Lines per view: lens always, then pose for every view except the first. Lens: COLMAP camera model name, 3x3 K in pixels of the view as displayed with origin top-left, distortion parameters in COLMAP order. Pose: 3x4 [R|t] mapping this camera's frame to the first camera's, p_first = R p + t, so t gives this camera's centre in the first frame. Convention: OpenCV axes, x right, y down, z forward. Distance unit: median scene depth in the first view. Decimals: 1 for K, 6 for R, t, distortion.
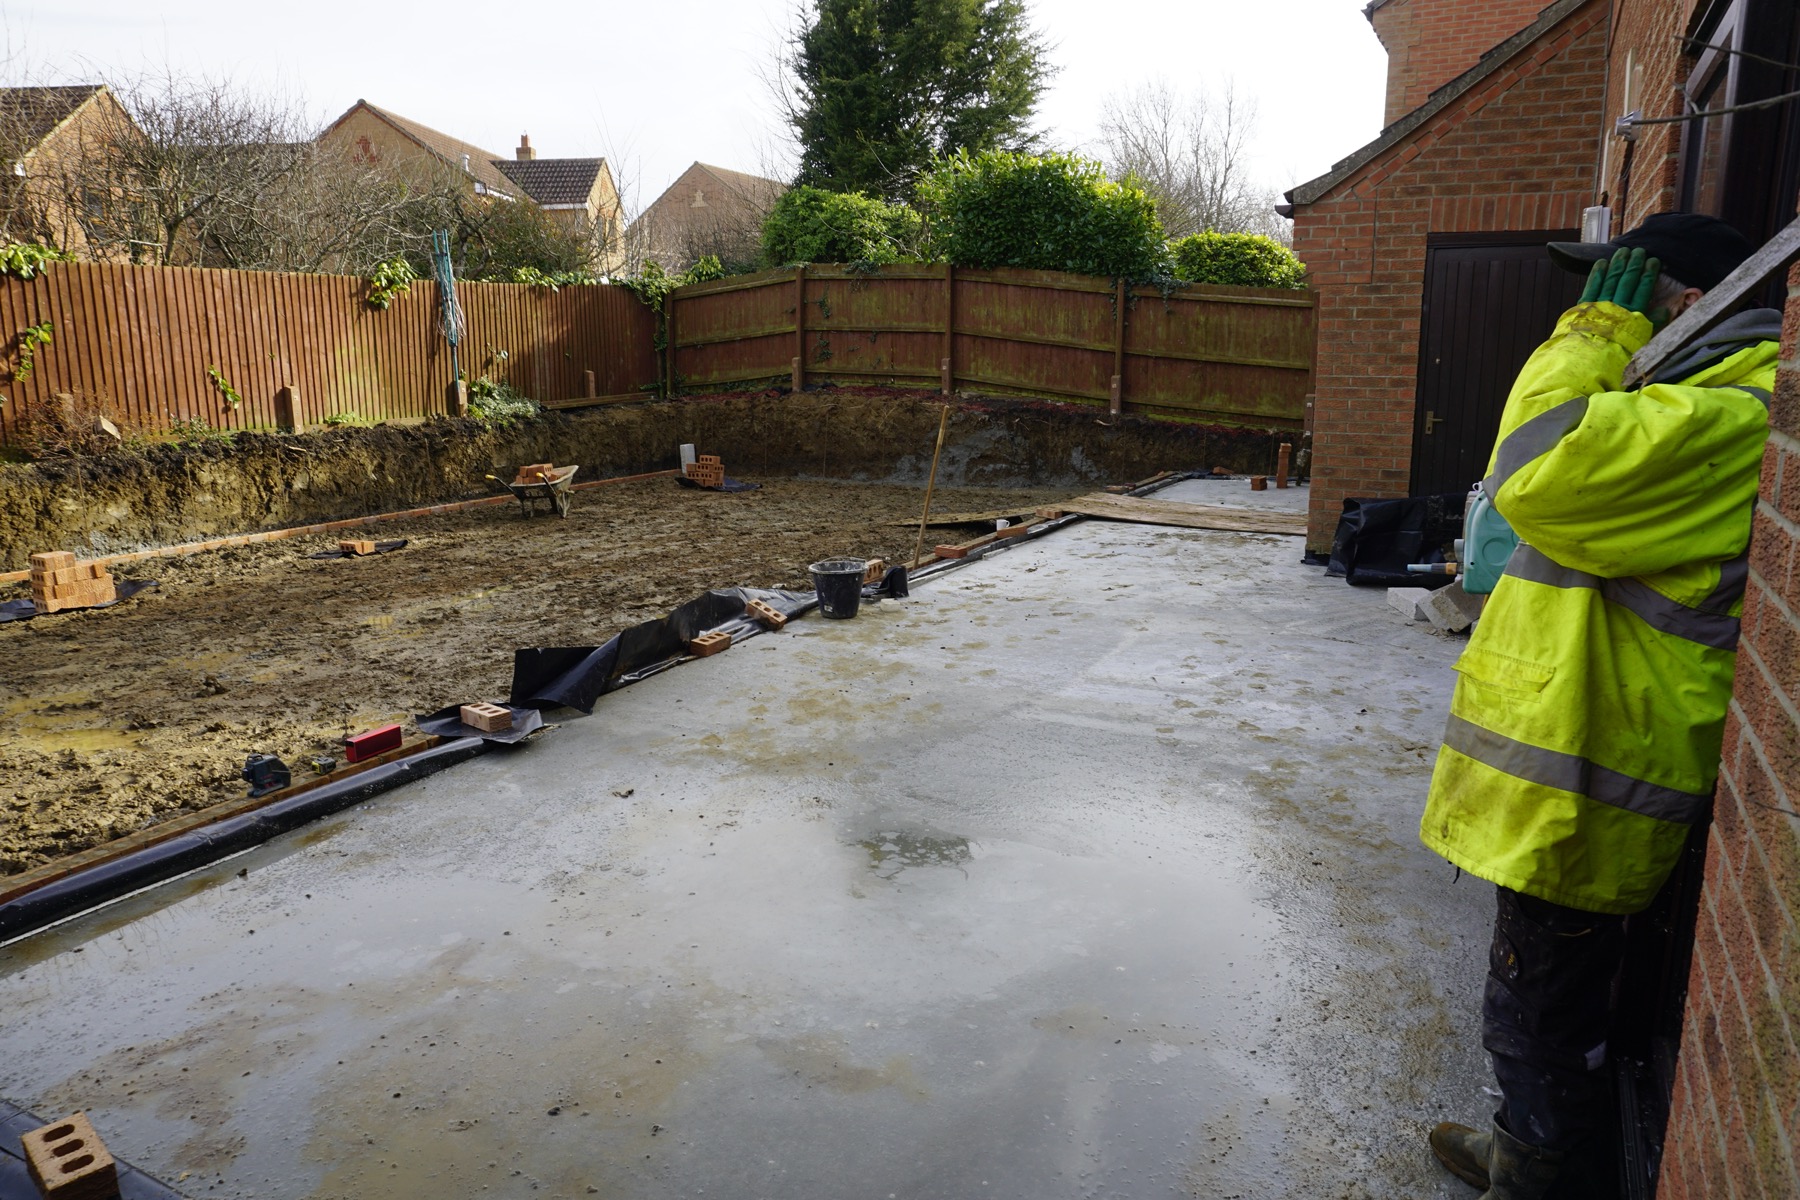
lens RADIAL K [[1203.8, 0, 900.0], [0, 1203.8, 600.0], [0, 0, 1]] dist [-0.053602, 0.030494]
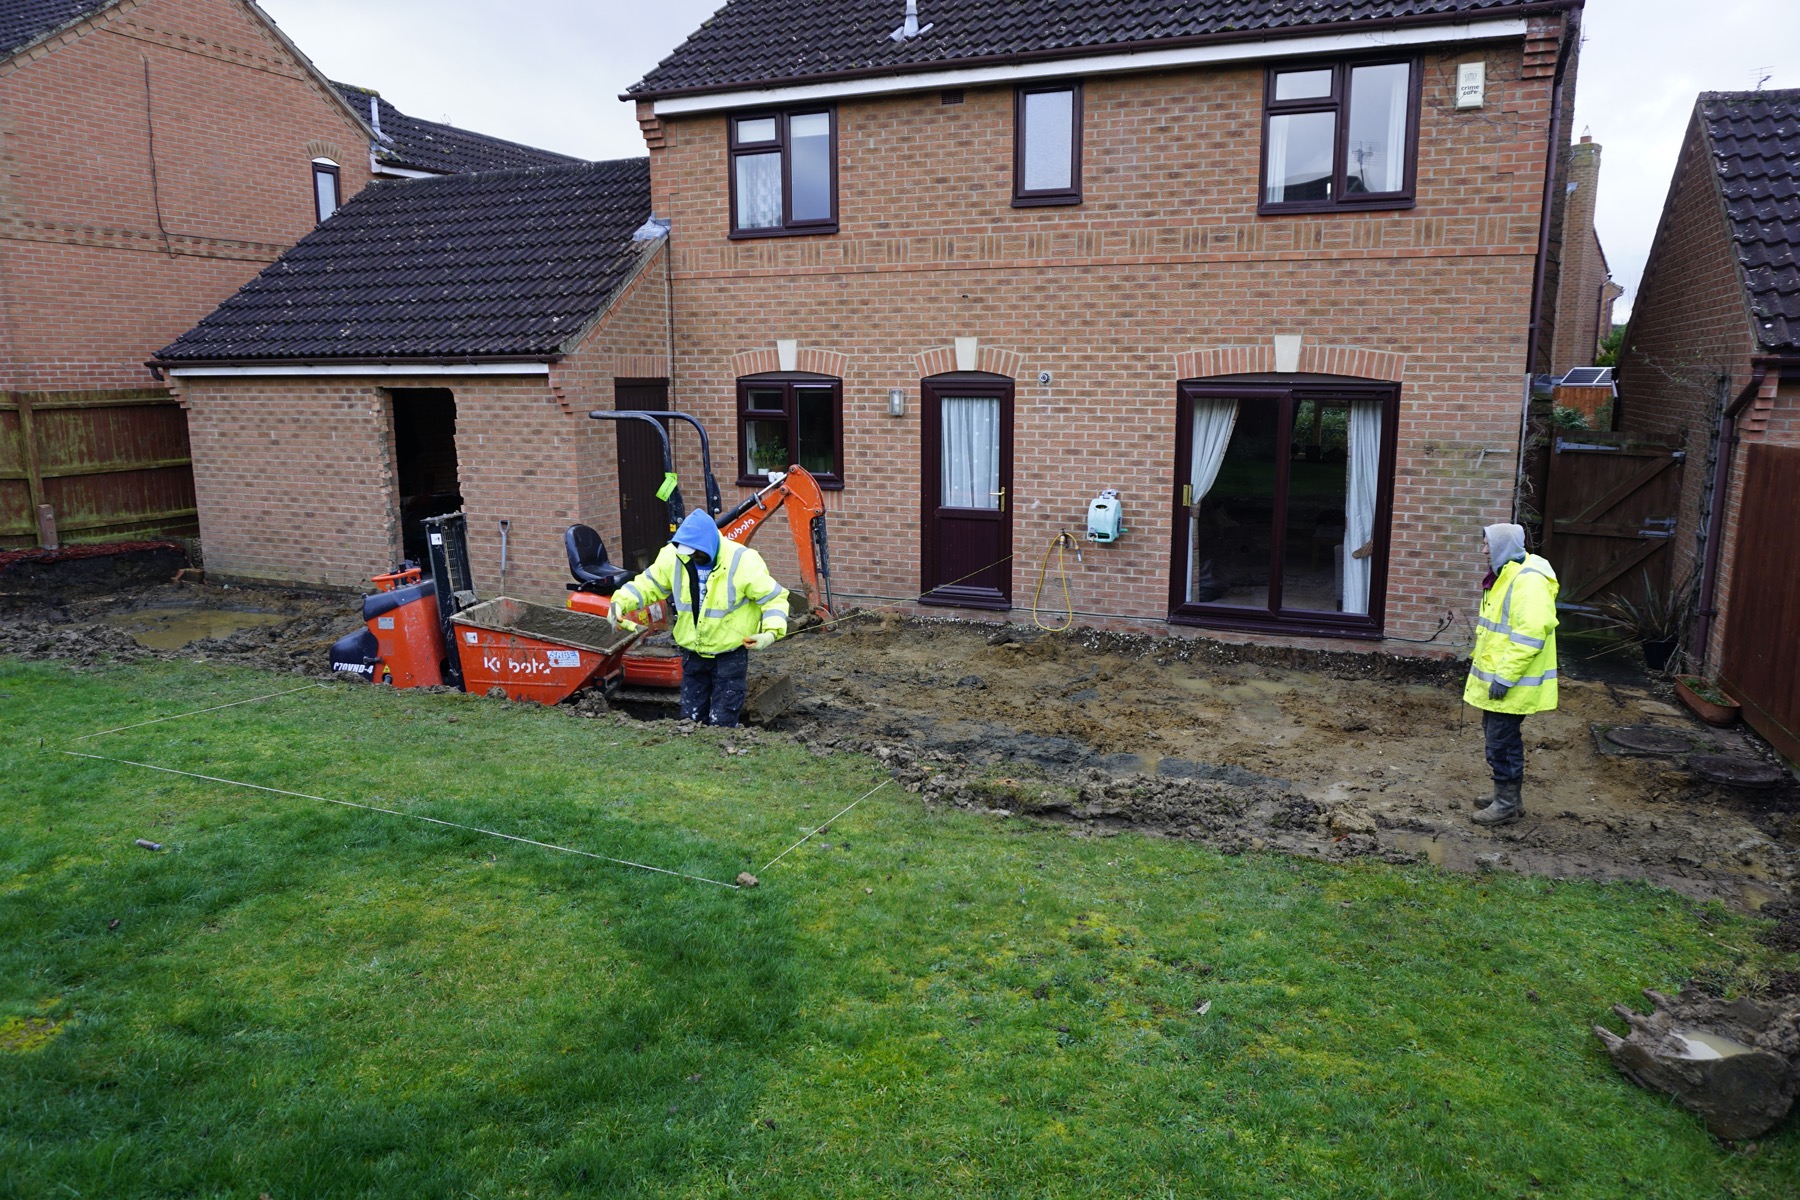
lens RADIAL K [[1203.8, 0, 900.0], [0, 1203.8, 600.0], [0, 0, 1]] dist [-0.053602, 0.030494]
pose [[-0.070579, -0.185631, 0.980081, -0.829532], [0.212047, 0.957283, 0.196583, -0.194454], [-0.974708, 0.221698, -0.028201, 0.561176]]
